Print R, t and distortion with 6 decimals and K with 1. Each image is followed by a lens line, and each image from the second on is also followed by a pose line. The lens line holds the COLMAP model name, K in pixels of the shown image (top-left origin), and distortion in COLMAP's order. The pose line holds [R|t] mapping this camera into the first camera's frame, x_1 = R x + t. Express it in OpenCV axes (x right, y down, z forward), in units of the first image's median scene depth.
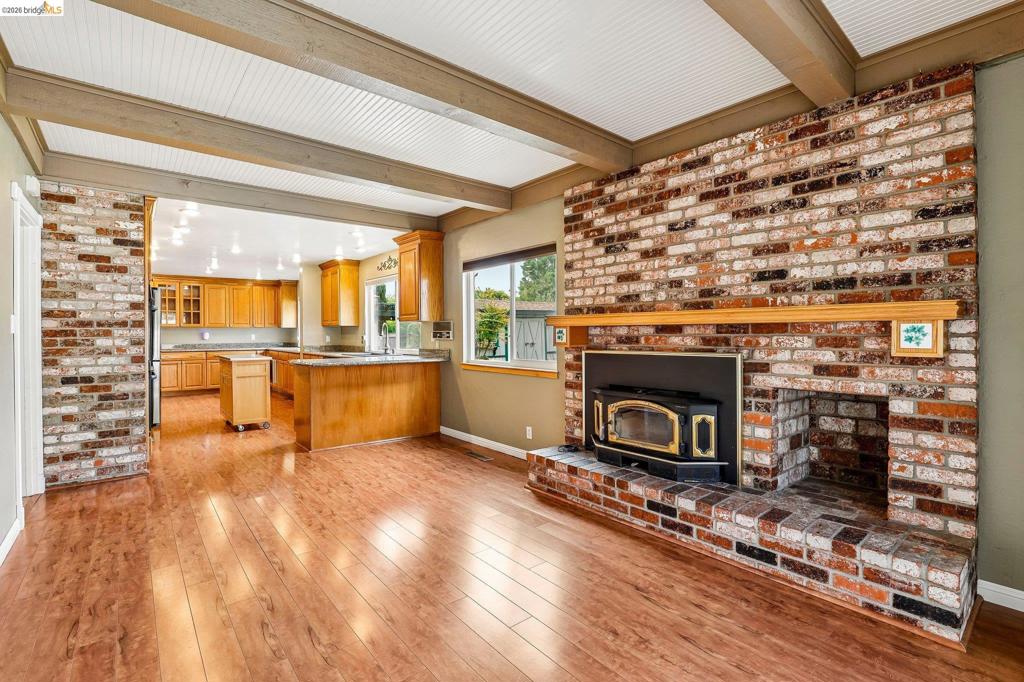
lens RADIAL K [[467.2, 0, 512.4], [0, 467.2, 335.8], [0, 0, 1]] dist [-0.026337, 0.000479]
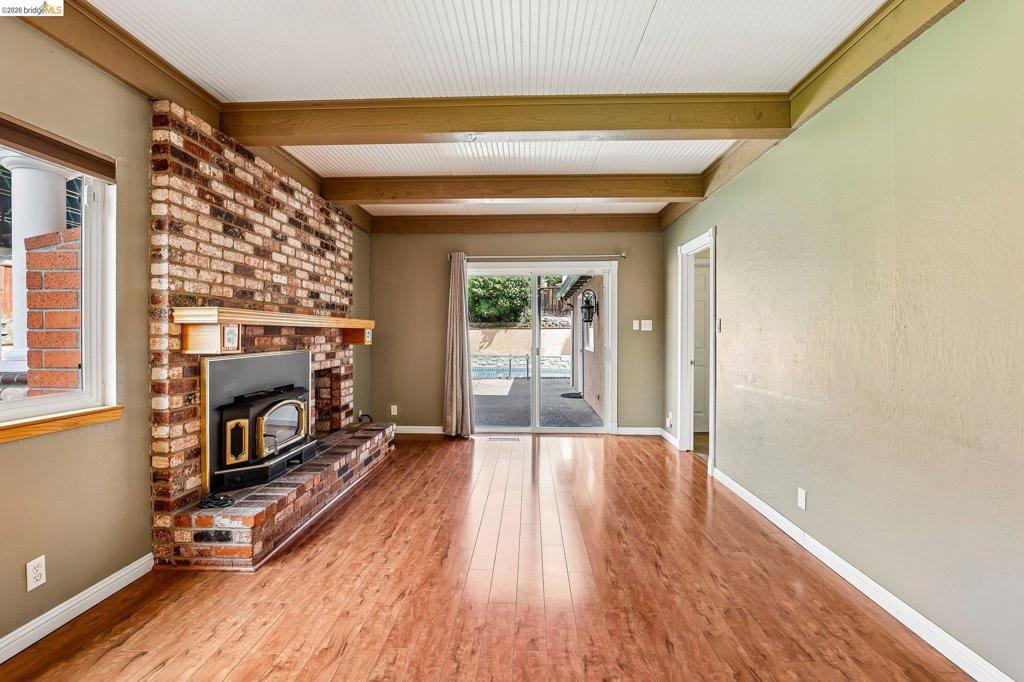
lens RADIAL K [[467.2, 0, 512.4], [0, 467.2, 335.8], [0, 0, 1]] dist [-0.026337, 0.000479]
pose [[-0.742175, -0.000254, 0.670206, -0.690500], [0.005498, 0.999964, 0.006468, -0.004989], [-0.670184, 0.008486, -0.742147, 1.271204]]
